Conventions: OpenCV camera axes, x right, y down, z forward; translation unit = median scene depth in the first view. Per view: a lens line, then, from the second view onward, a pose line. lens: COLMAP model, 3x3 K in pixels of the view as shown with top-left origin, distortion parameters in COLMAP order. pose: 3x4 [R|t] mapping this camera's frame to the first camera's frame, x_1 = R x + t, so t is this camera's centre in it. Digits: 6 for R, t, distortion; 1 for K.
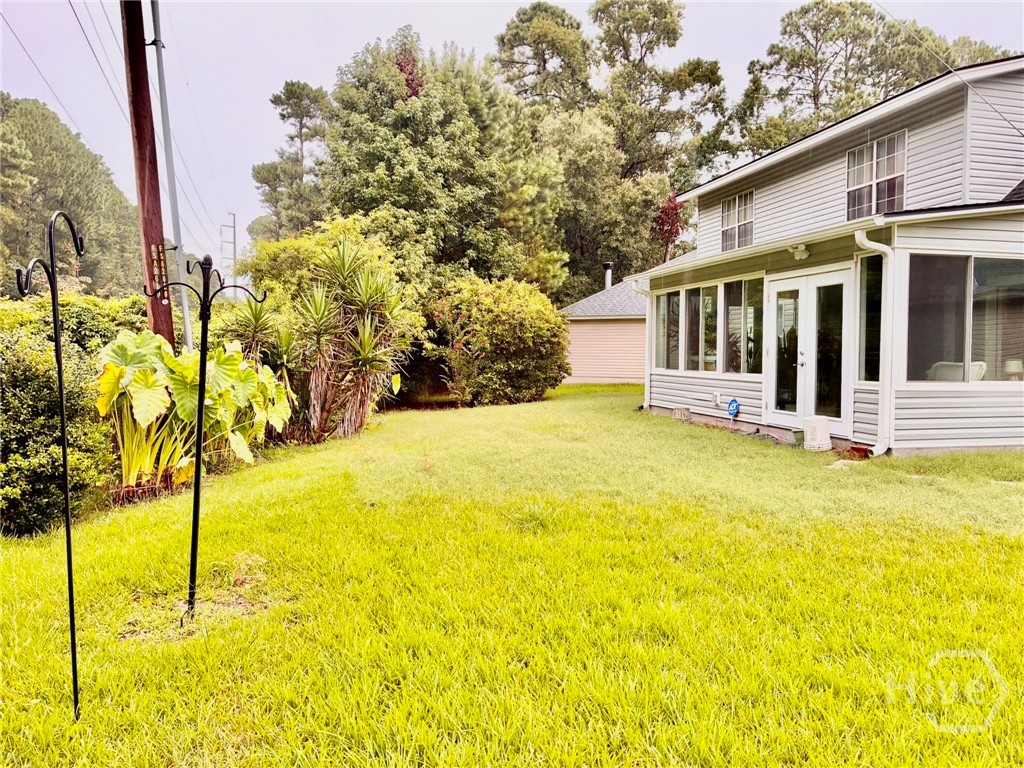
lens RADIAL K [[777.8, 0, 515.0], [0, 777.8, 379.8], [0, 0, 1]] dist [0.049285, -0.058548]
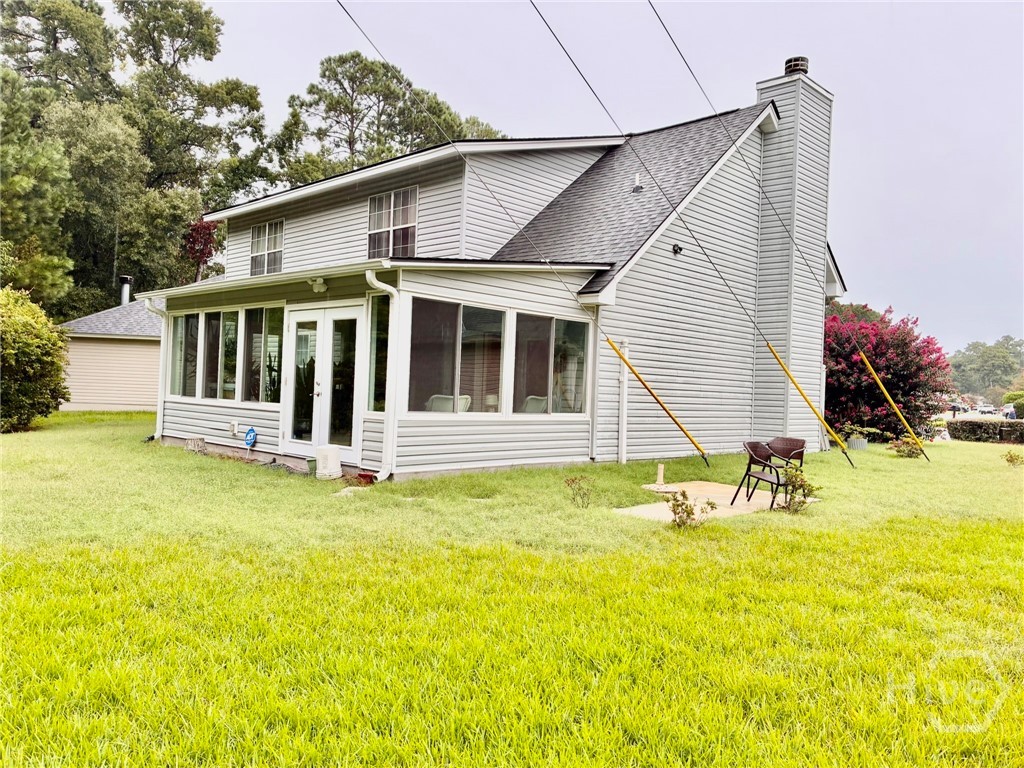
lens RADIAL K [[777.8, 0, 515.0], [0, 777.8, 379.8], [0, 0, 1]] dist [0.049285, -0.058548]
pose [[0.839689, 0.031947, 0.542126, 0.015174], [-0.011921, 0.999112, -0.040412, -0.000270], [-0.542936, 0.027471, 0.839325, 0.001368]]
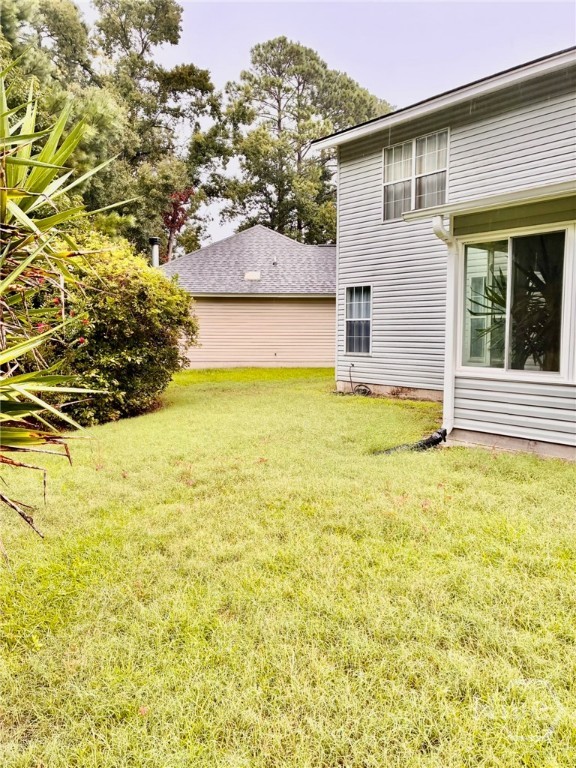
lens RADIAL K [[583.3, 0, 273.5], [0, 583.3, 383.3], [0, 0, 1]] dist [0.049285, -0.058548]
pose [[0.896787, -0.036436, 0.440960, -0.108279], [0.013775, 0.998420, 0.054484, -0.021286], [-0.442248, -0.042786, 0.895872, 0.481530]]
